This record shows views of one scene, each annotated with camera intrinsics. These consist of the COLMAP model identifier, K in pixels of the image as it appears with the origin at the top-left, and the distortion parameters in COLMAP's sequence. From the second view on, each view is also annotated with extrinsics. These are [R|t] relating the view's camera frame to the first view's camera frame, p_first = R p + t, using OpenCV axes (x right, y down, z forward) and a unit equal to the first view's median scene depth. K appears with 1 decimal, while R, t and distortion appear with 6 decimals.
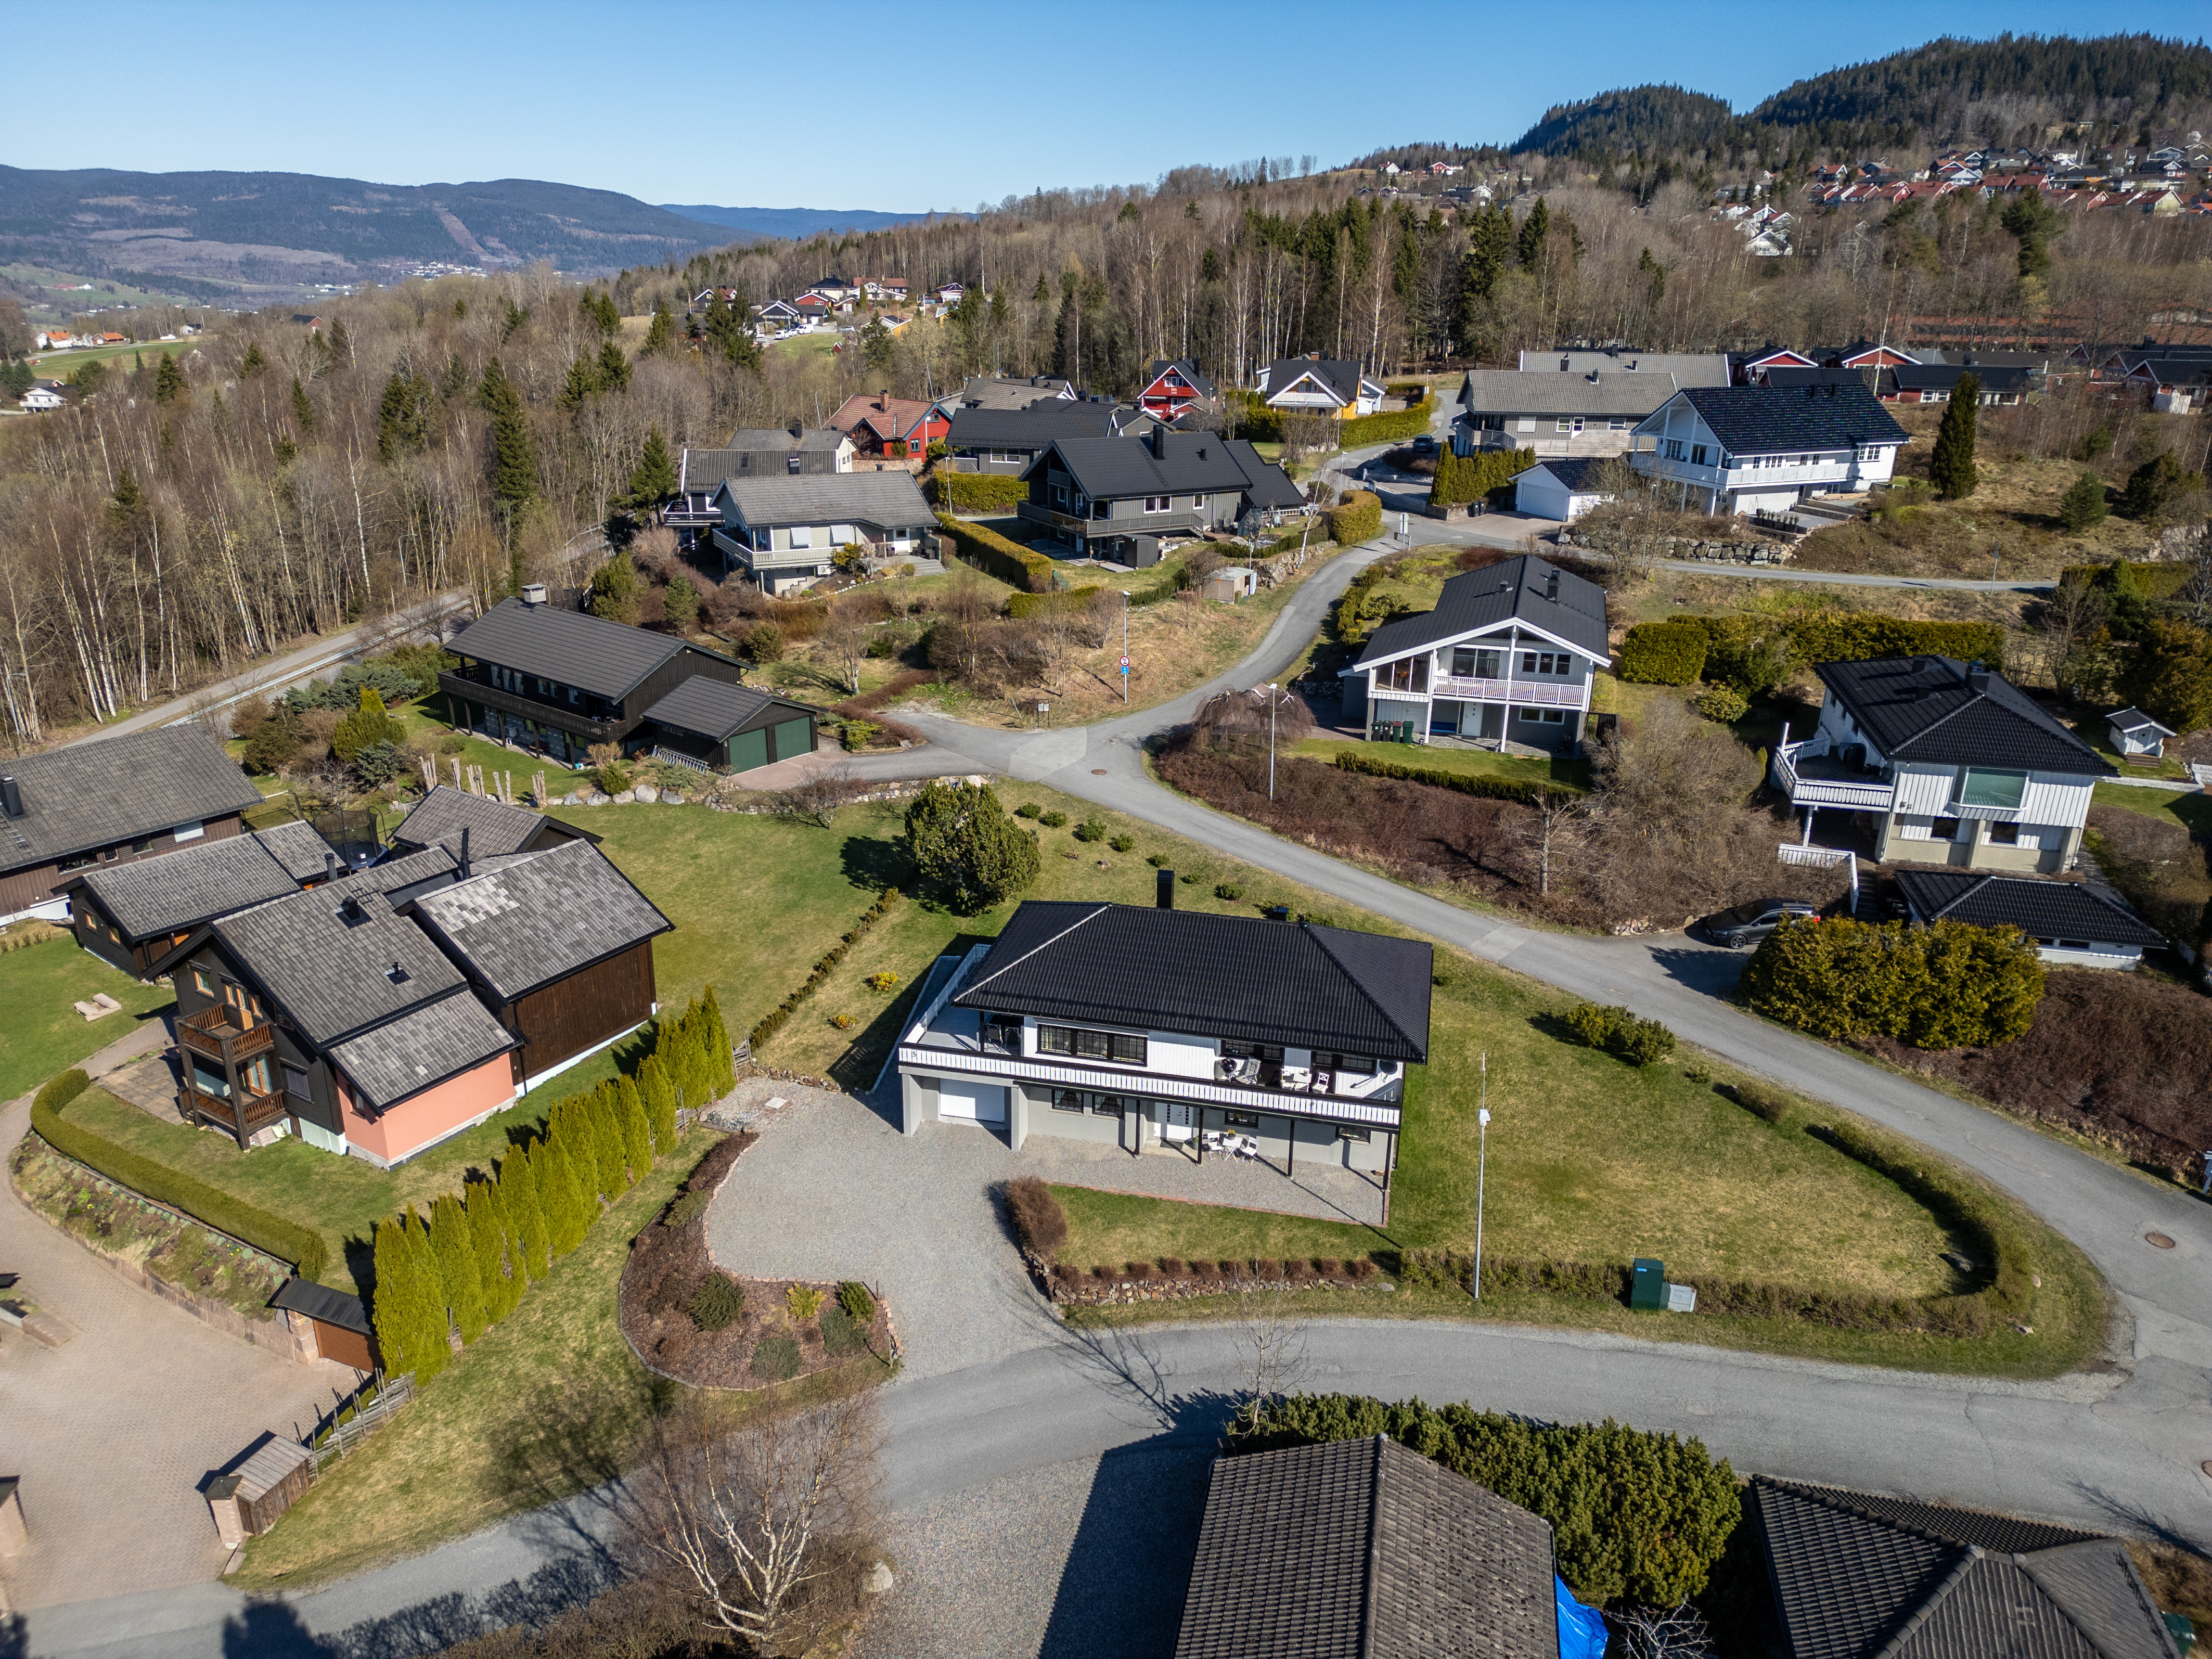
lens RADIAL K [[1553.7, 0, 1095.3], [0, 1553.7, 819.4], [0, 0, 1]] dist [0.052534, -0.048325]
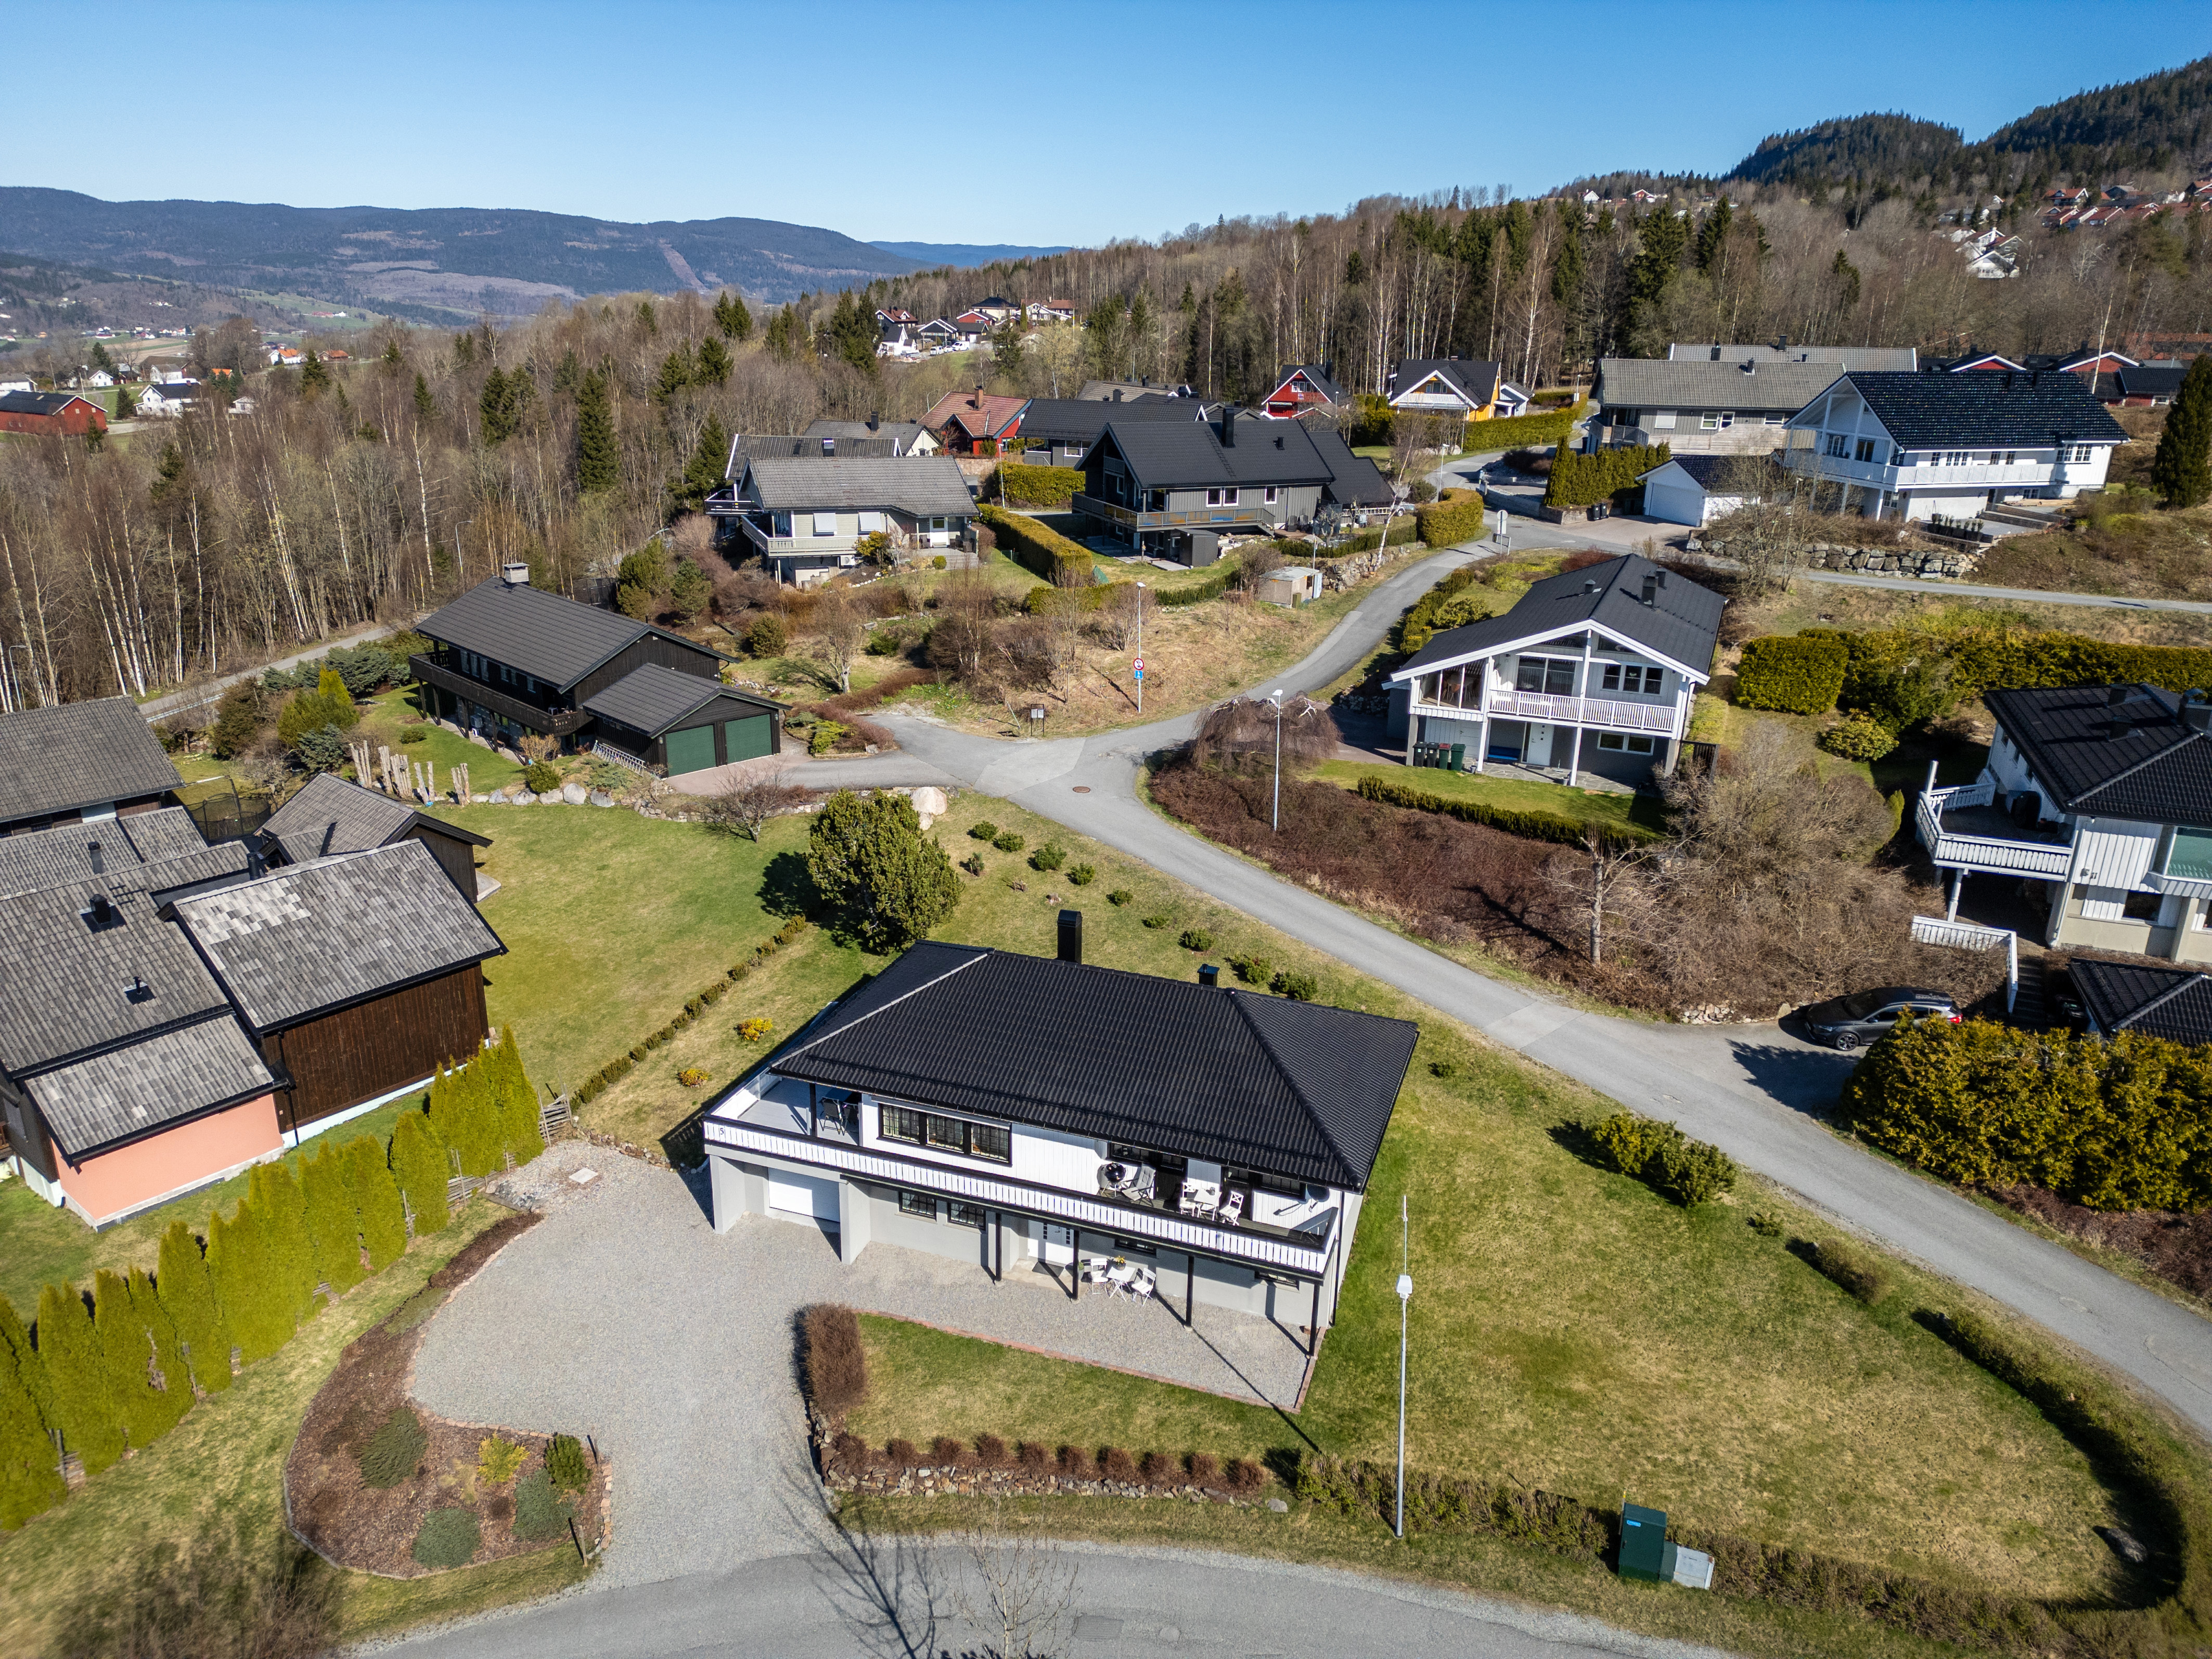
lens RADIAL K [[1553.7, 0, 1094.7], [0, 1553.7, 814.8], [0, 0, 1]] dist [0.052534, -0.048325]
pose [[0.993101, 0.042622, -0.109240, 0.132115], [-0.045050, 0.998787, -0.019858, -0.000687], [0.108261, 0.024642, 0.993817, 0.208217]]
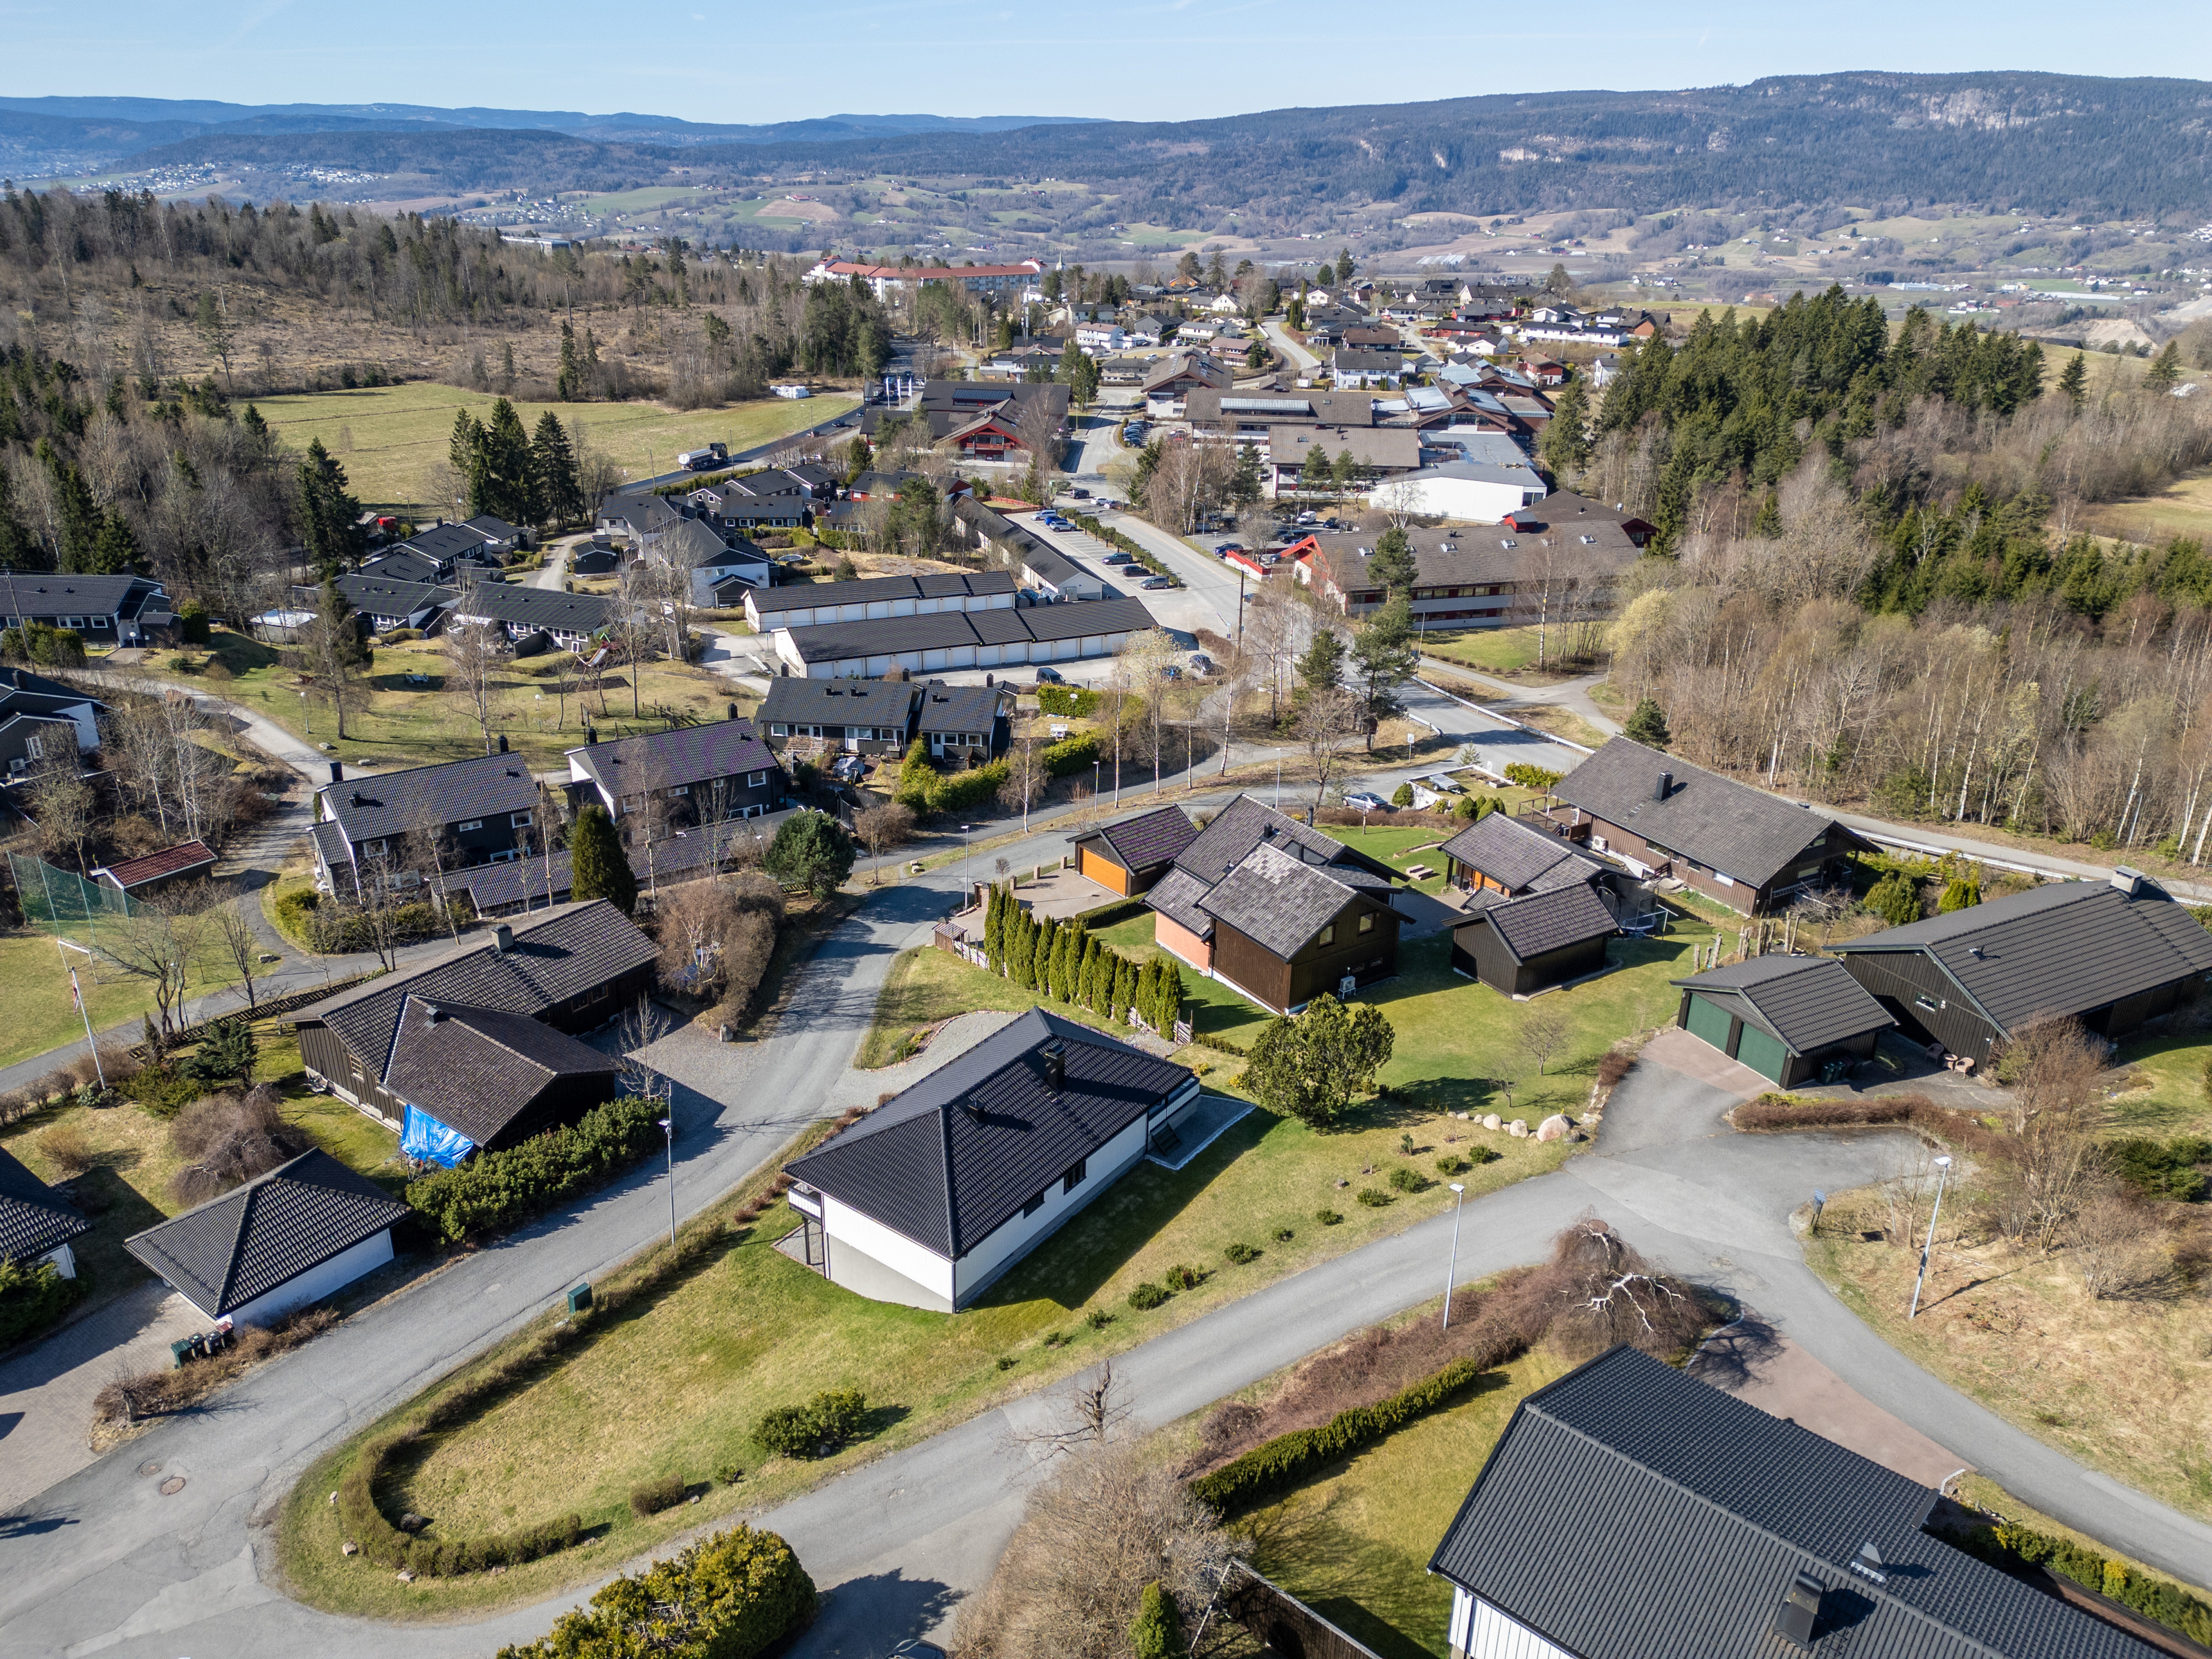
lens RADIAL K [[1553.7, 0, 1102.5], [0, 1553.7, 831.8], [0, 0, 1]] dist [0.052534, -0.048325]
pose [[-0.392006, 0.352974, -0.849553, 0.880854], [-0.333907, 0.805899, 0.488910, -0.621200], [0.857226, 0.475328, -0.198056, 1.101742]]
